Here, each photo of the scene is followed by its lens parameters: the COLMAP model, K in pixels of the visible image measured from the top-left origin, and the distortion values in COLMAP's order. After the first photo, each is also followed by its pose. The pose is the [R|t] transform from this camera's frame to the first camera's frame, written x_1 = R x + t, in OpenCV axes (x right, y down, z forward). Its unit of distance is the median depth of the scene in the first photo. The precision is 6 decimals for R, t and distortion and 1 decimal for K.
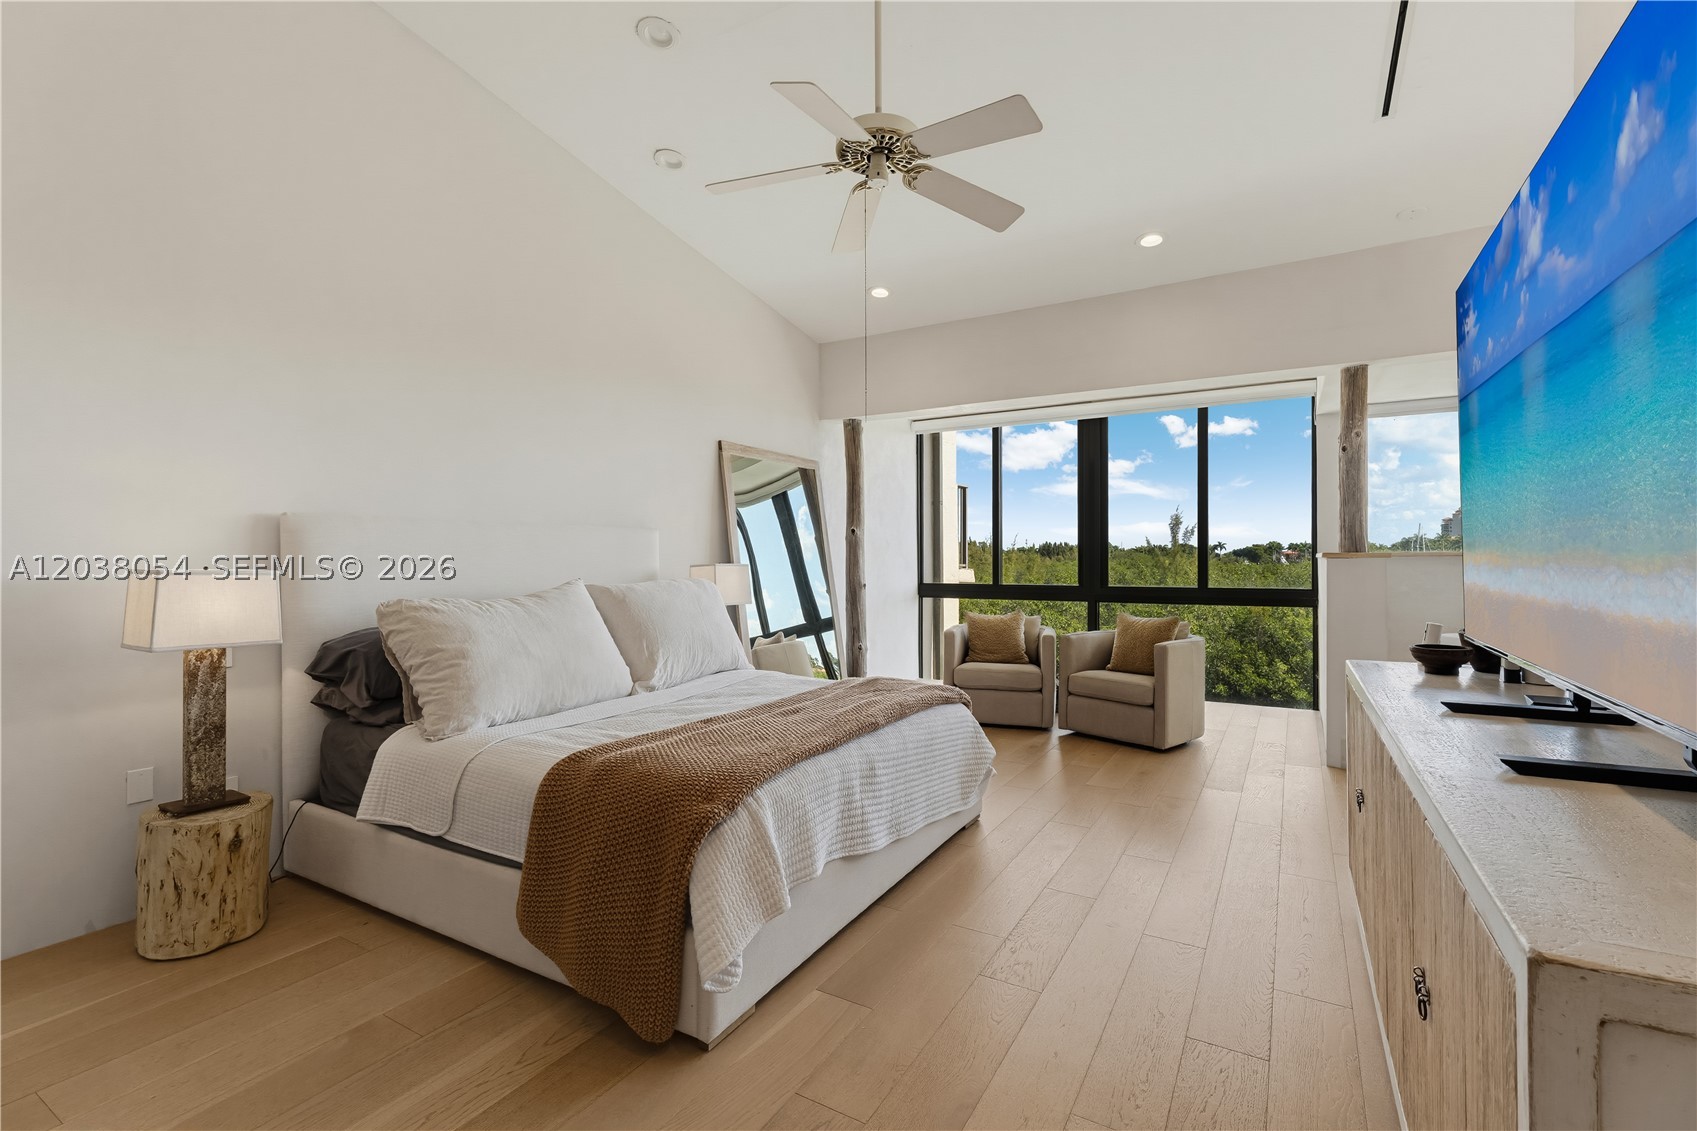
lens RADIAL K [[755.2, 0, 850.4], [0, 755.2, 565.4], [0, 0, 1]] dist [-0.001329, -0.000082]
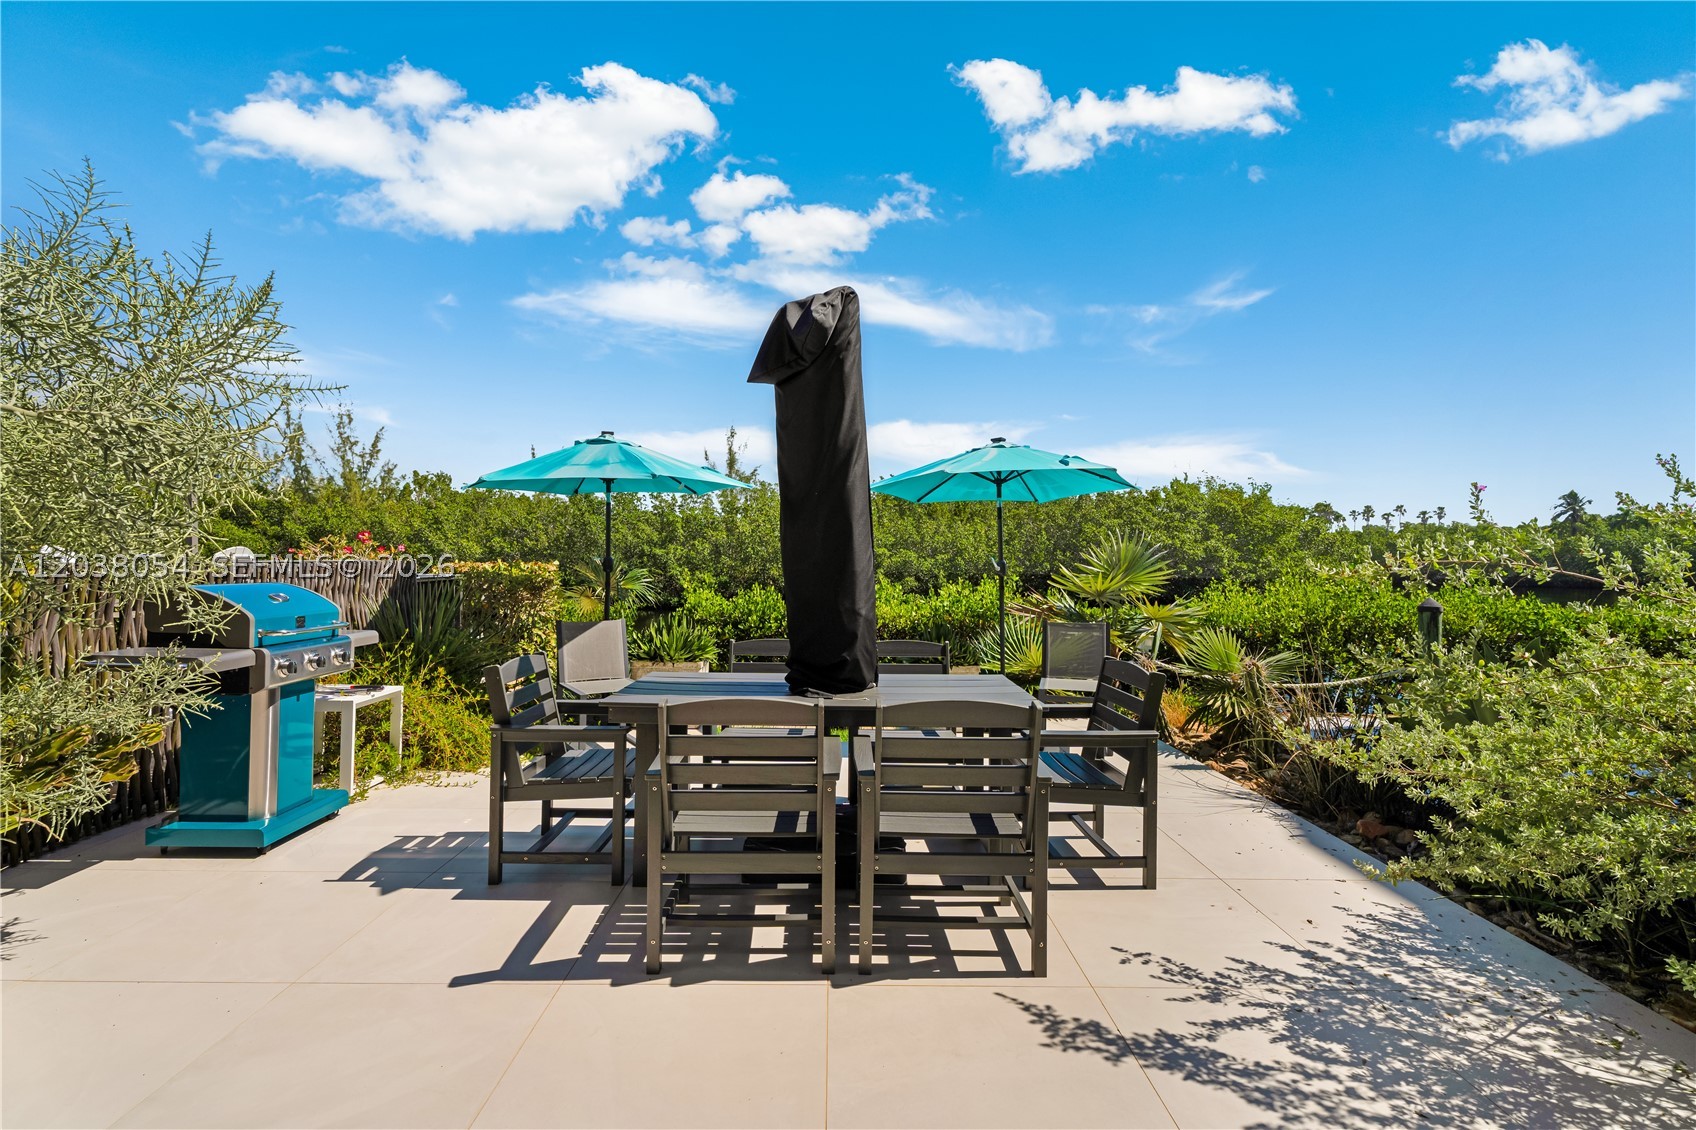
lens RADIAL K [[754.8, 0, 847.4], [0, 754.8, 562.8], [0, 0, 1]] dist [-0.001329, -0.000082]
pose [[0.848059, 0.023784, 0.529367, 0.217758], [-0.025495, 0.999667, -0.004071, -0.000541], [-0.529288, -0.010044, 0.848383, 0.757325]]
